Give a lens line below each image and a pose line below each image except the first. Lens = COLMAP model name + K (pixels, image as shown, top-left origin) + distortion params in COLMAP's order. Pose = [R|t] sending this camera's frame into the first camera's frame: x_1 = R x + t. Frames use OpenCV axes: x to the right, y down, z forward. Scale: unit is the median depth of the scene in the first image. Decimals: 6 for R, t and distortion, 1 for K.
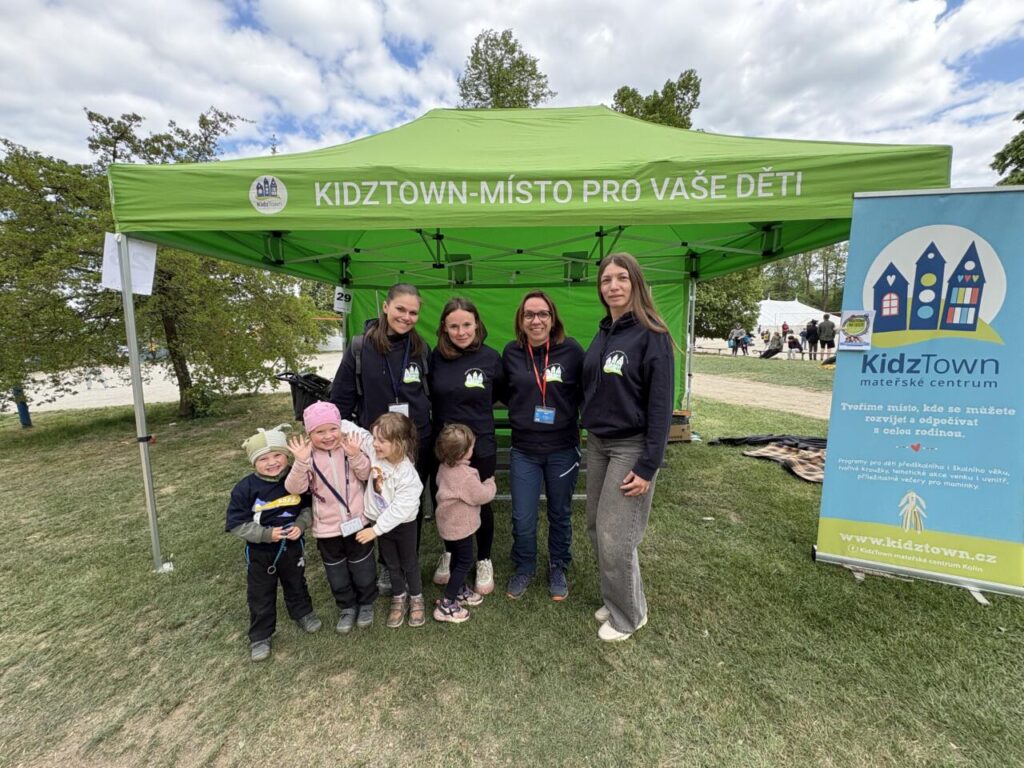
lens RADIAL K [[408.7, 0, 504.0], [0, 408.7, 385.9], [0, 0, 1]] dist [-0.002468, -0.002326]
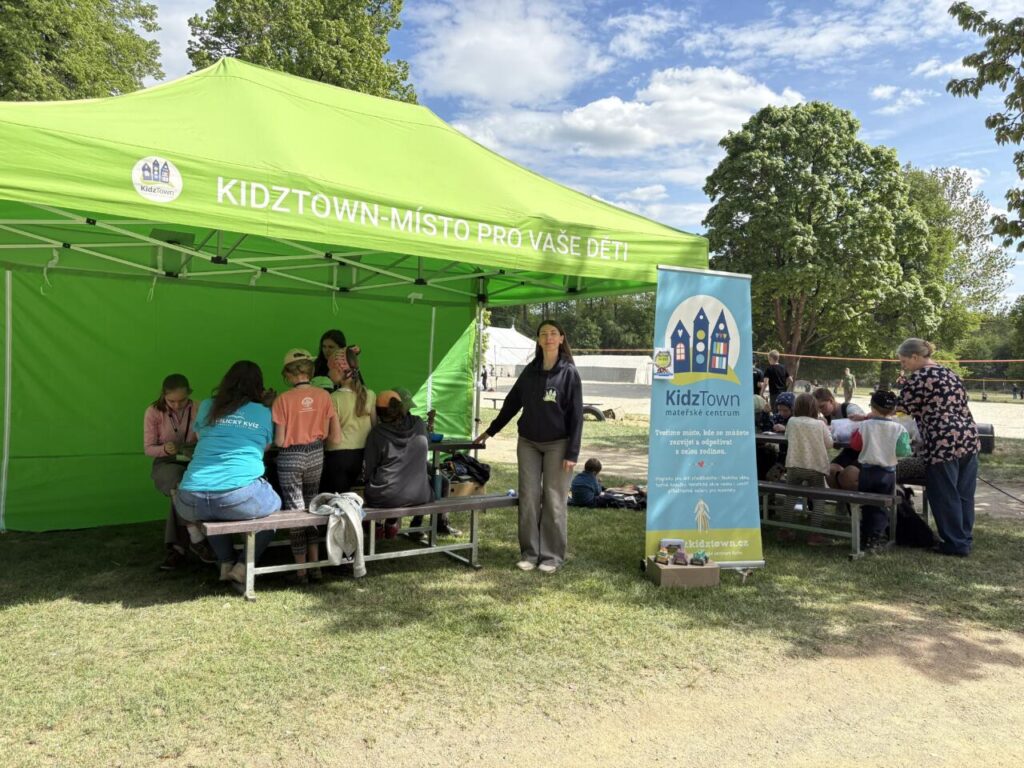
lens RADIAL K [[782.0, 0, 504.8], [0, 782.0, 363.3], [0, 0, 1]] dist [0.019089, -0.016432]
pose [[0.816337, 0.046882, 0.575671, -0.918592], [0.029353, 0.992045, -0.122416, 0.122038], [-0.576830, 0.116831, 0.808466, -0.668497]]
